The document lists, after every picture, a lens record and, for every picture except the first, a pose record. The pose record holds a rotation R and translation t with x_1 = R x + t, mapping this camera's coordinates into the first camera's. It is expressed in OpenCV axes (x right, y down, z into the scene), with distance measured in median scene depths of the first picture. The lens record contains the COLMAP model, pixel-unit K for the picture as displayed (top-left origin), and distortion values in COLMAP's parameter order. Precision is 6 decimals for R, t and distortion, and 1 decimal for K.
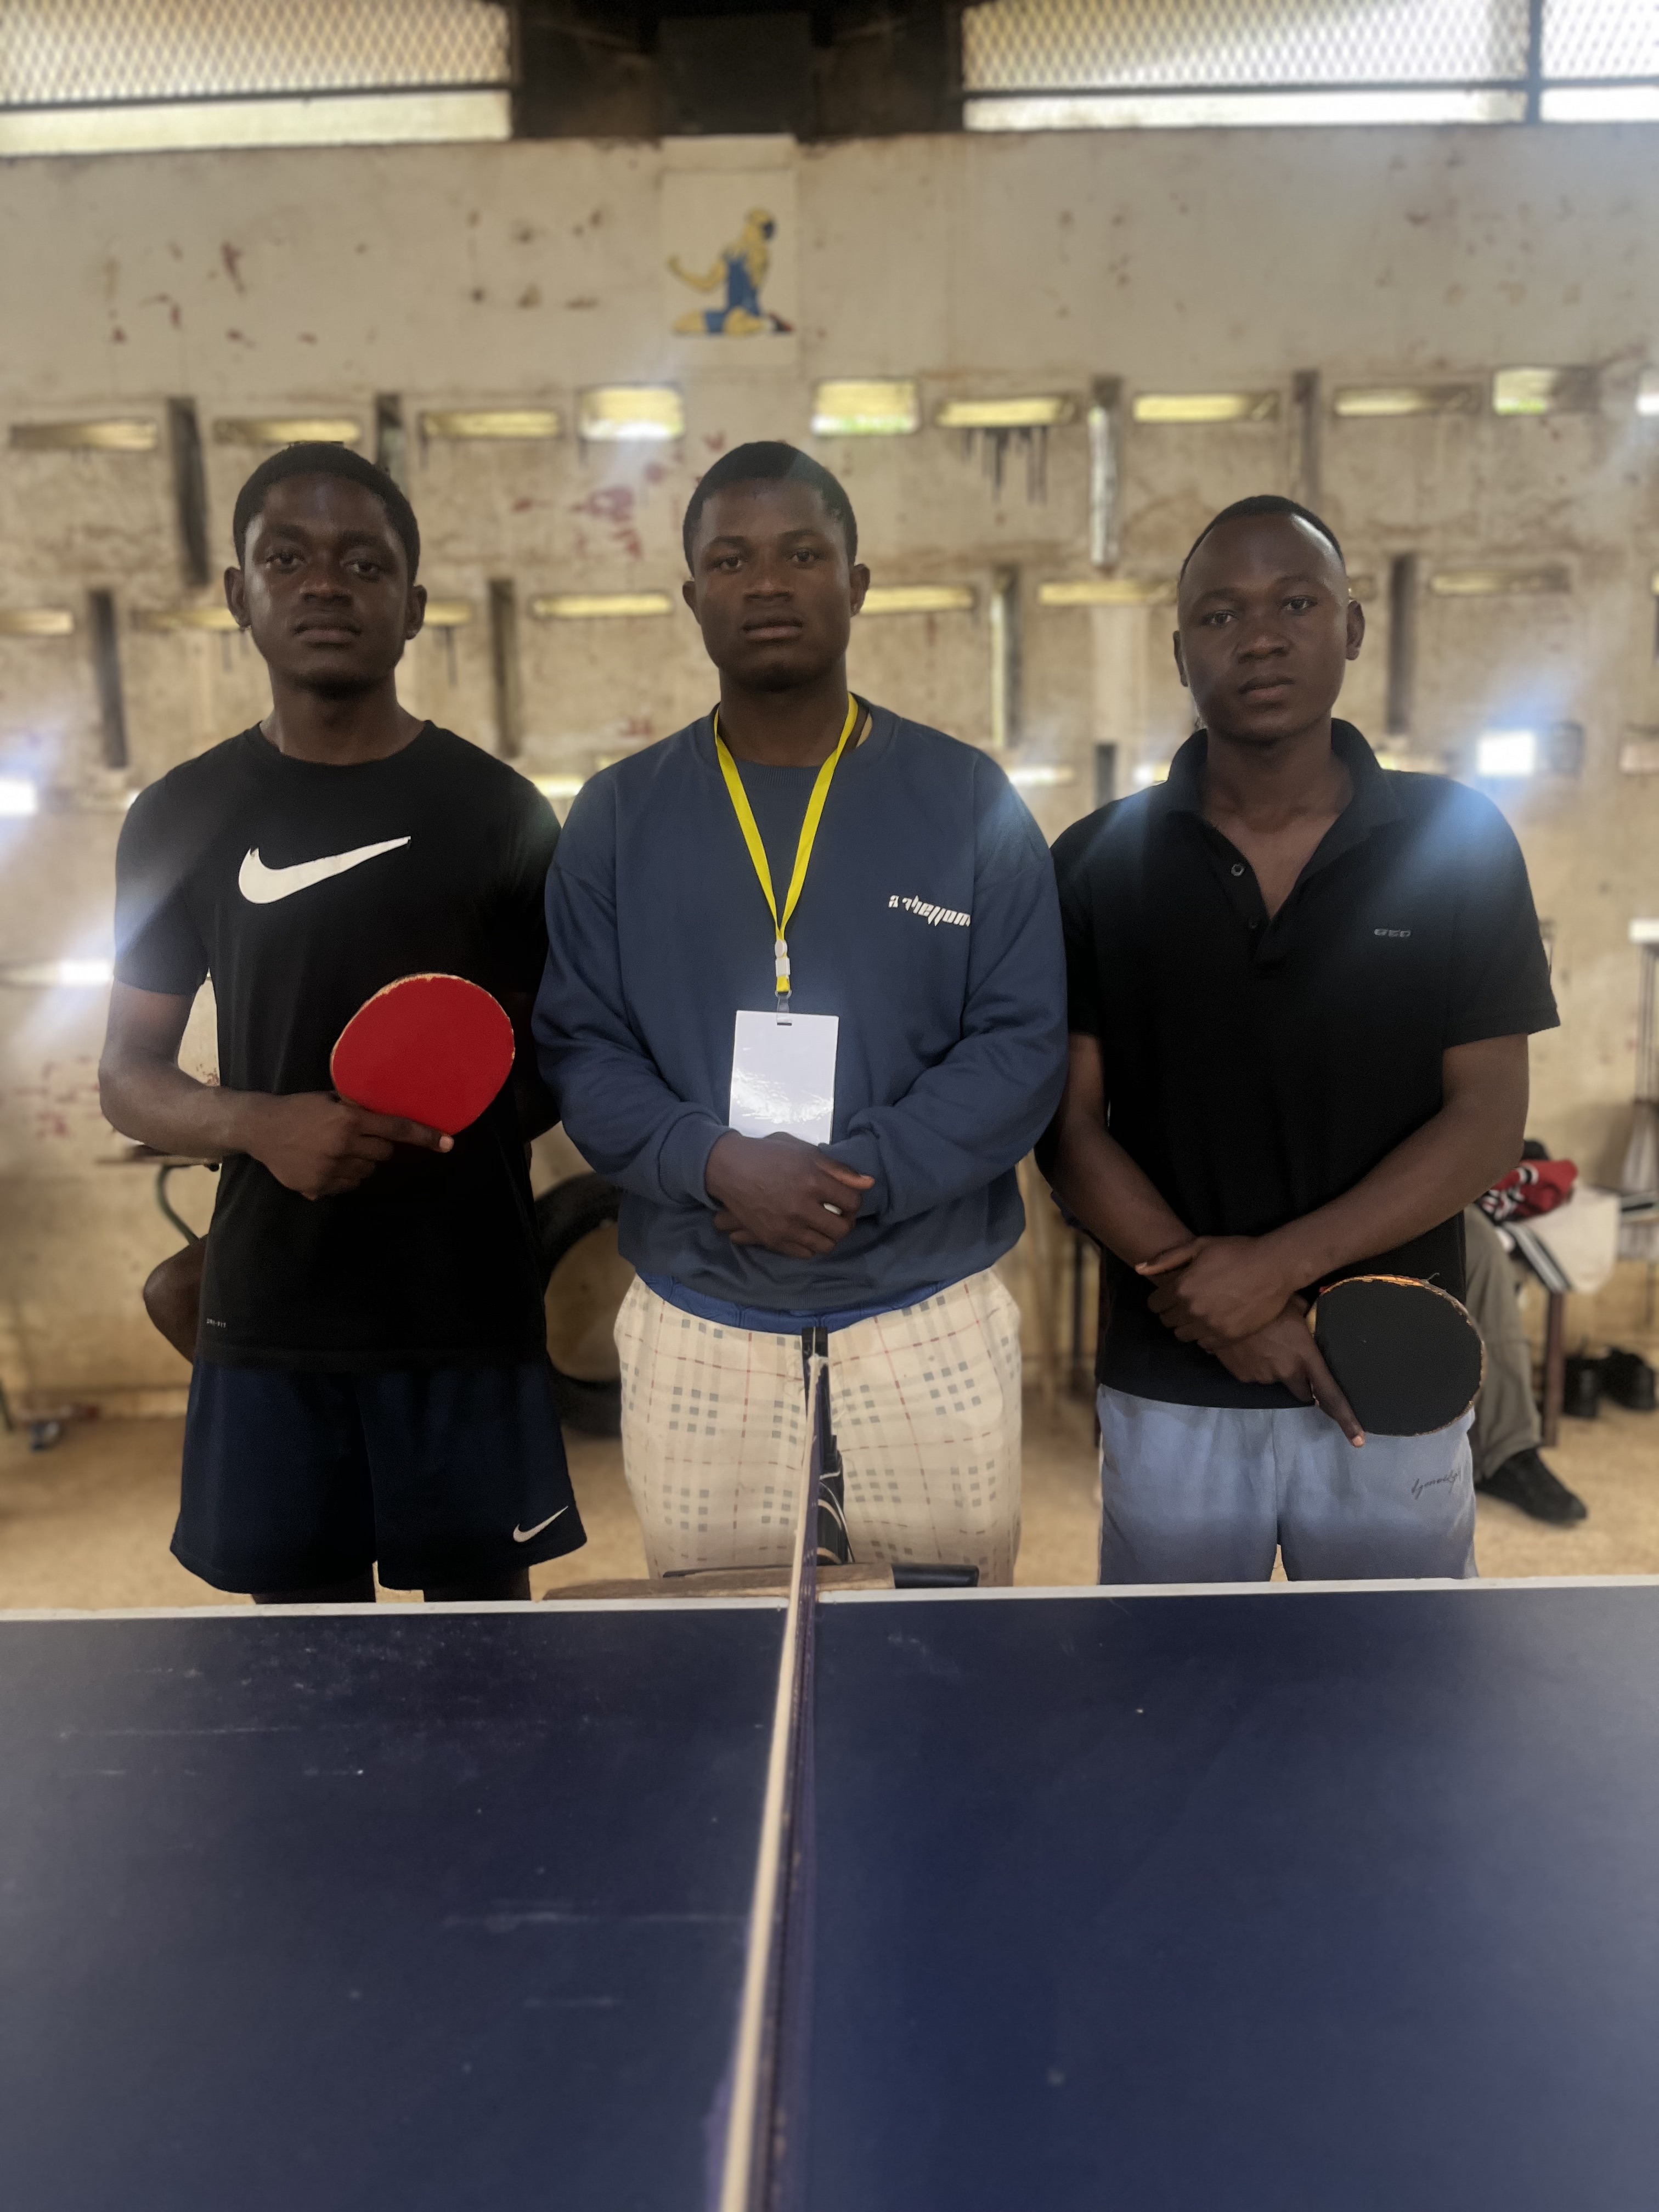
lens RADIAL K [[1762.6, 0, 840.5], [0, 1762.6, 1126.9], [0, 0, 1]] dist [0.069540, -0.109781]
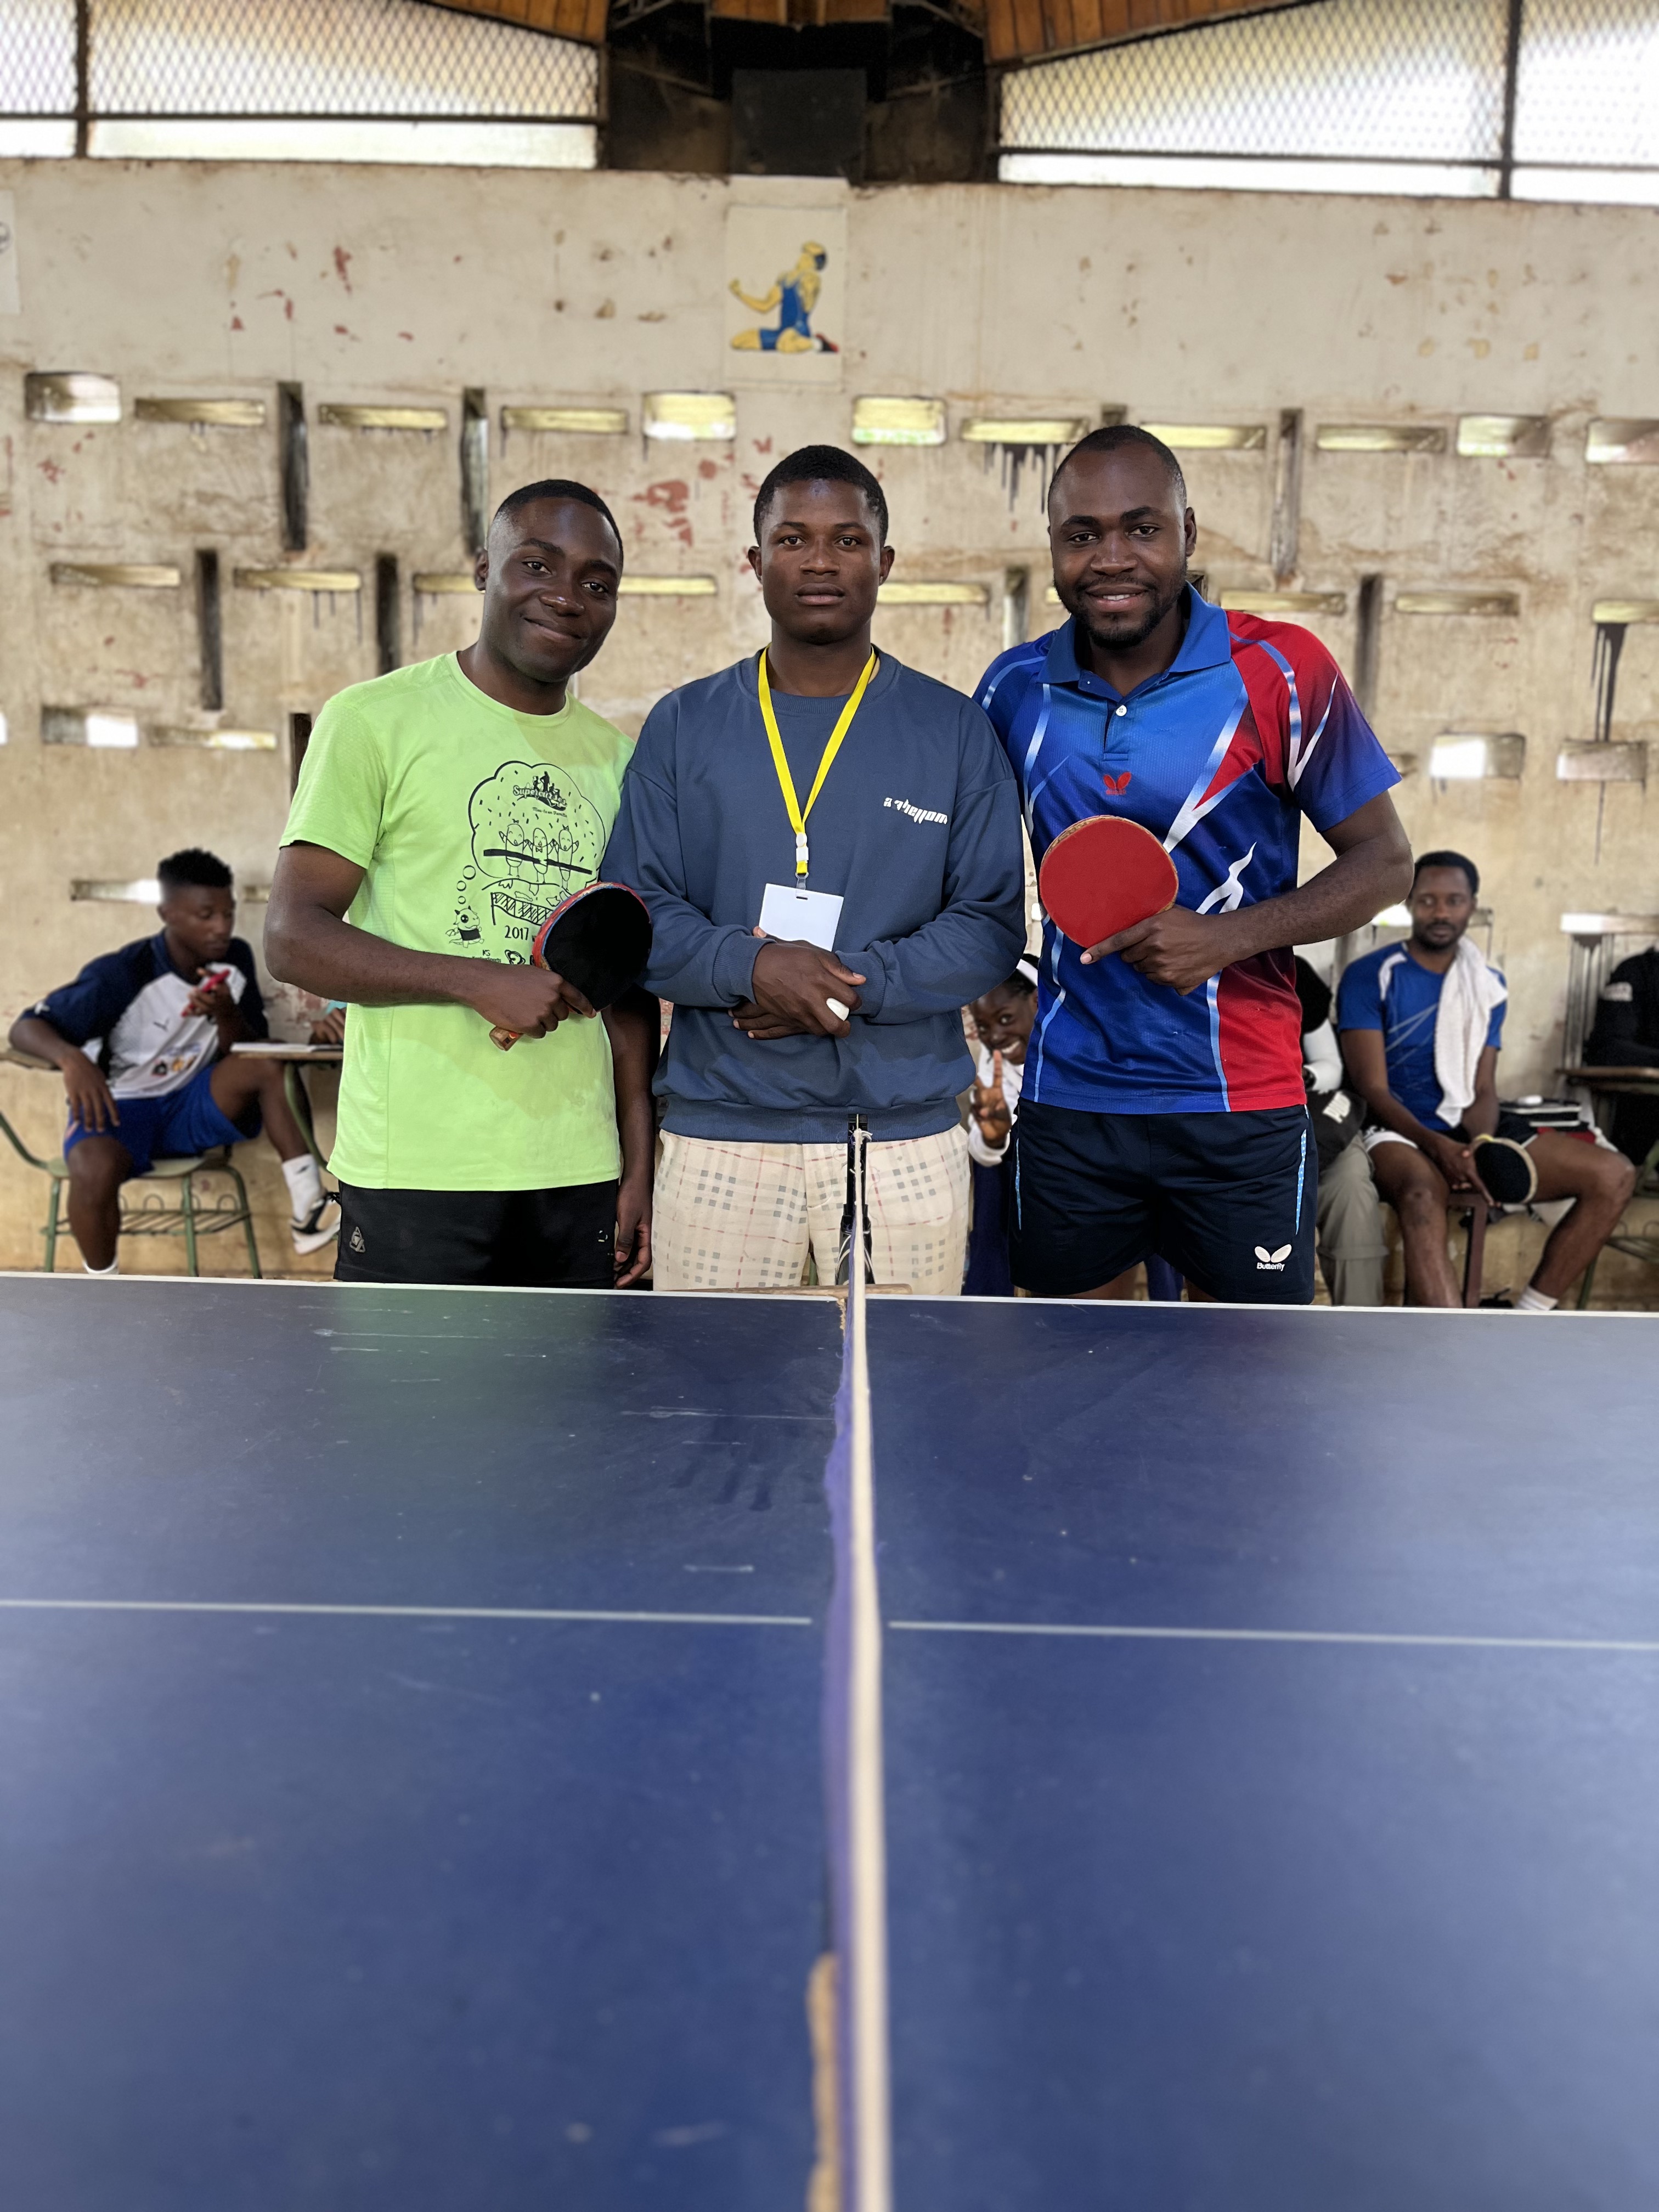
lens RADIAL K [[1762.6, 0, 851.8], [0, 1762.6, 1096.3], [0, 0, 1]] dist [0.069540, -0.109781]
pose [[0.998762, 0.049728, 0.000840, 0.004639], [-0.049708, 0.998635, -0.016037, 0.040360], [-0.001636, 0.015975, 0.999871, -0.115212]]
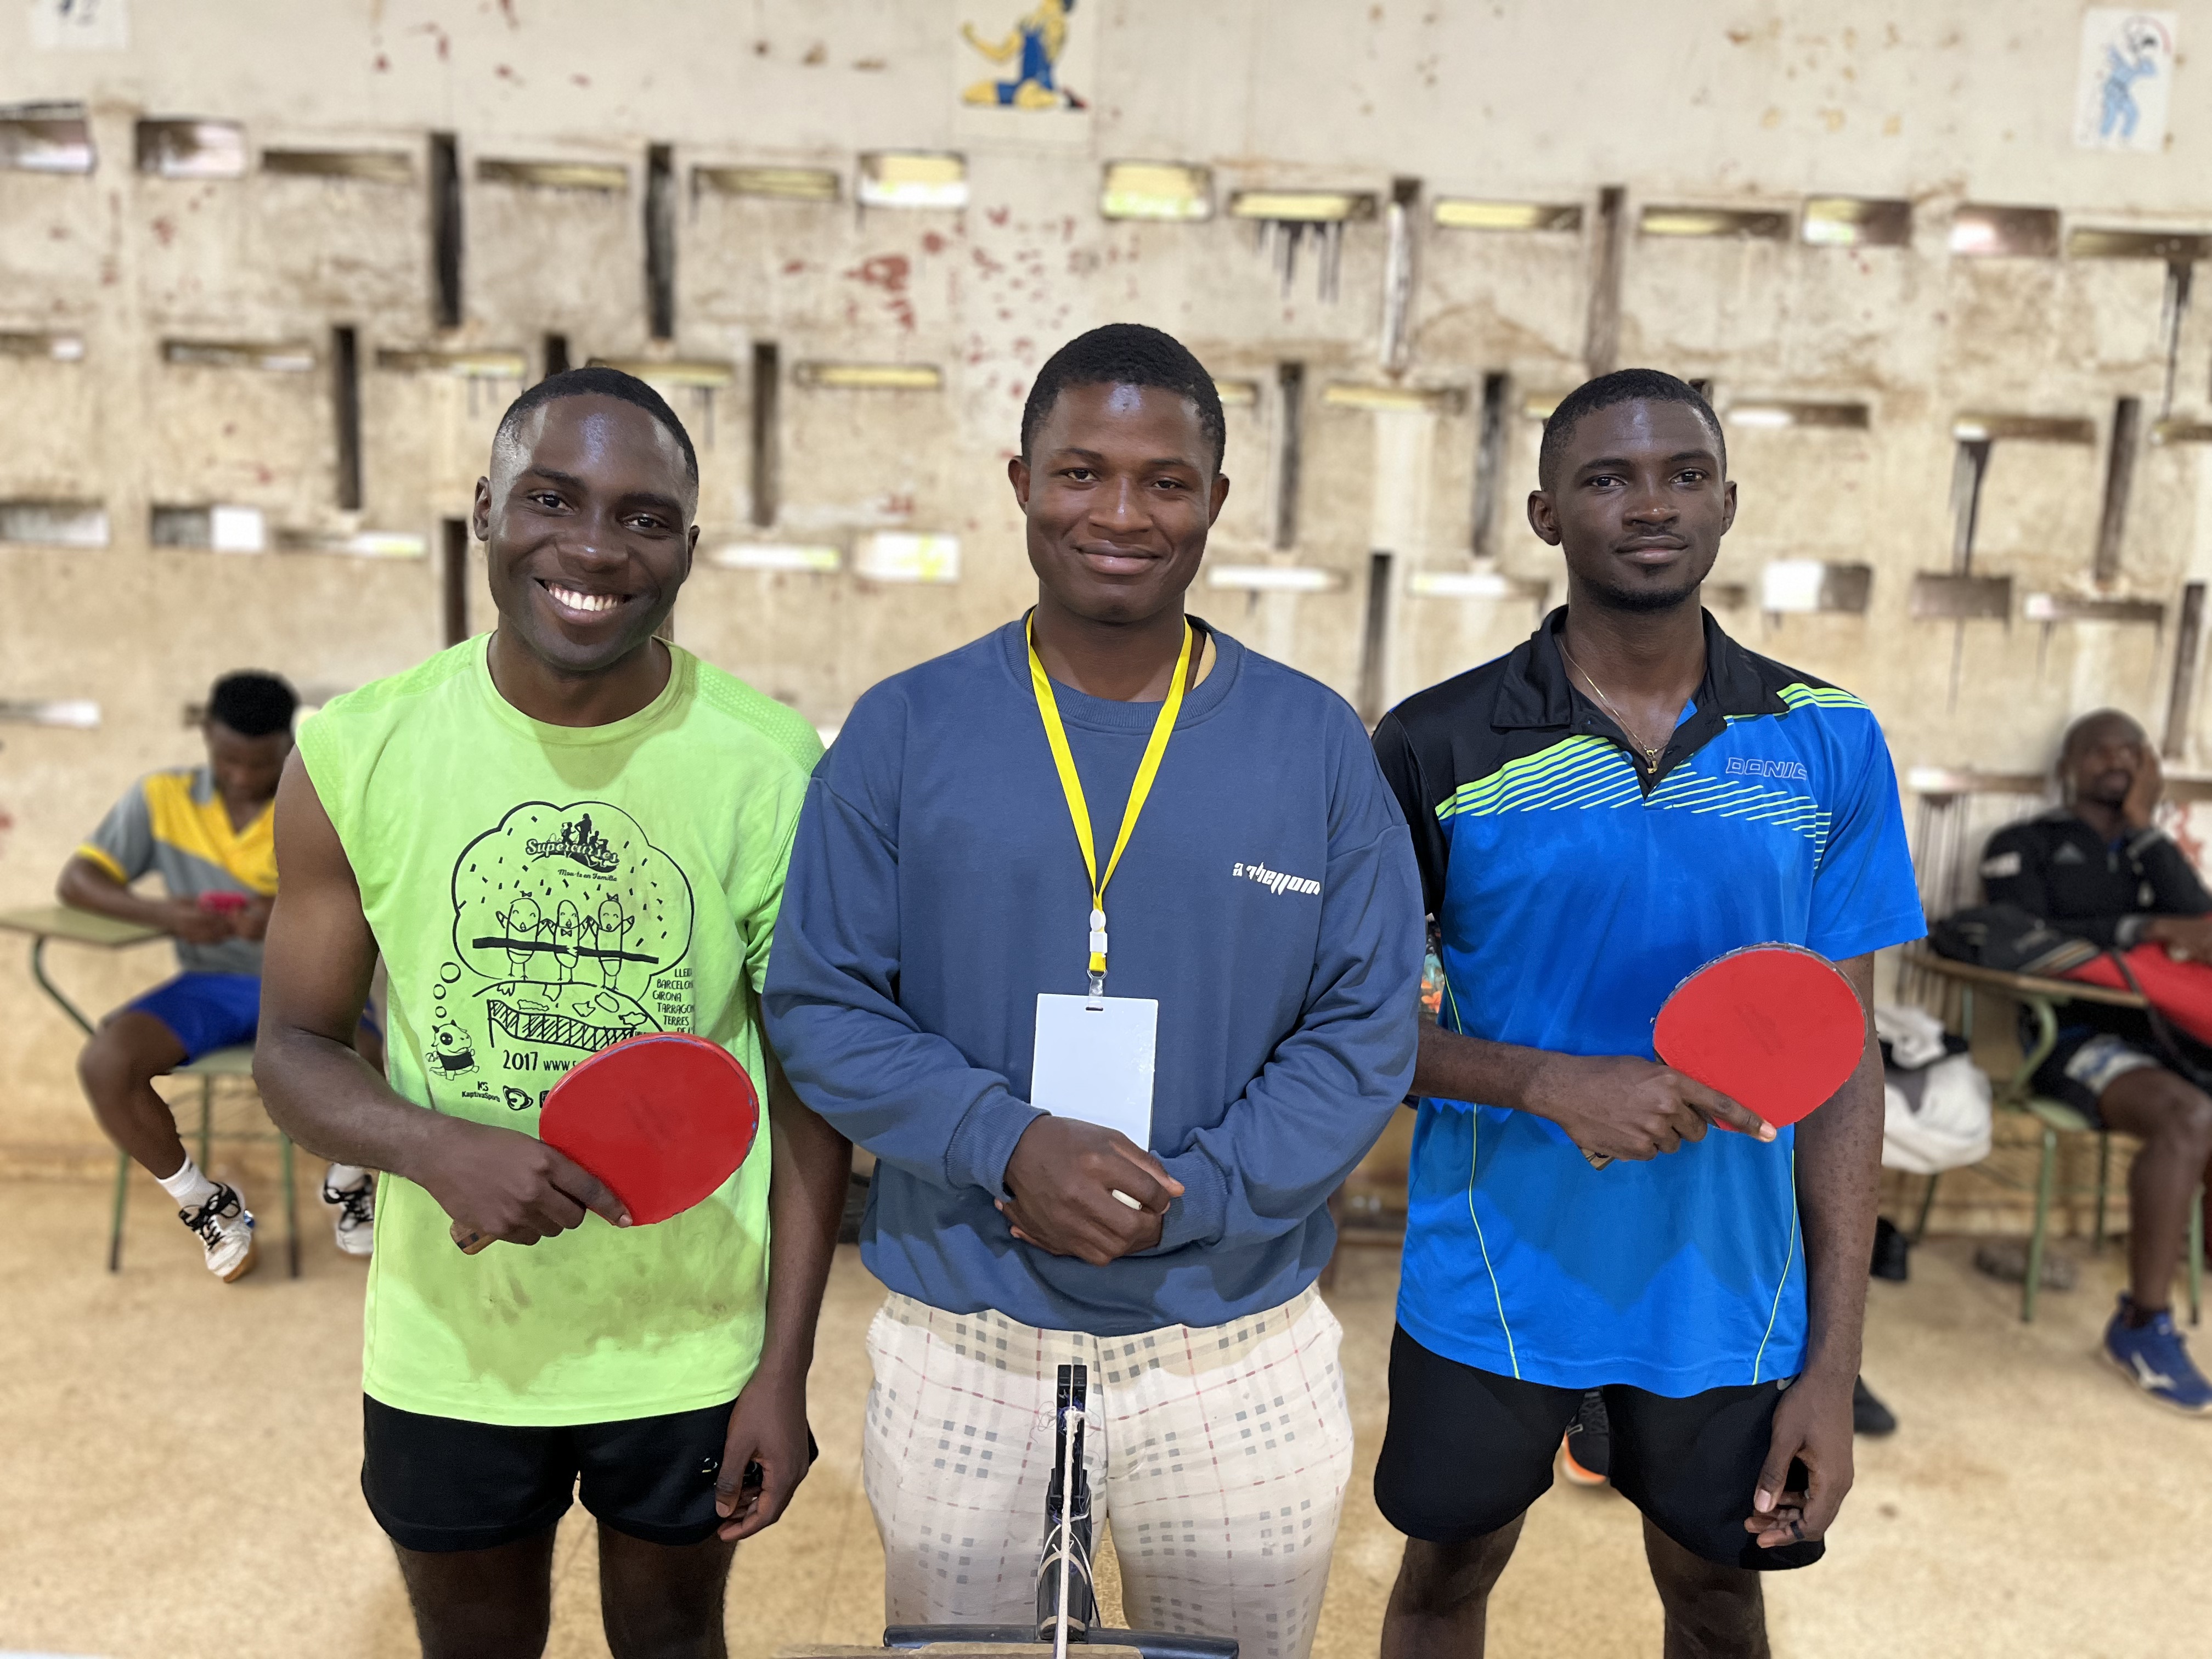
lens RADIAL K [[1762.6, 0, 1089.7], [0, 1762.6, 837.5], [0, 0, 1]] dist [0.069540, -0.109781]
pose [[0.997922, 0.061940, 0.017736, -0.017473], [-0.061671, 0.997978, -0.015357, -0.038264], [-0.018651, 0.014231, 0.999725, 0.042876]]
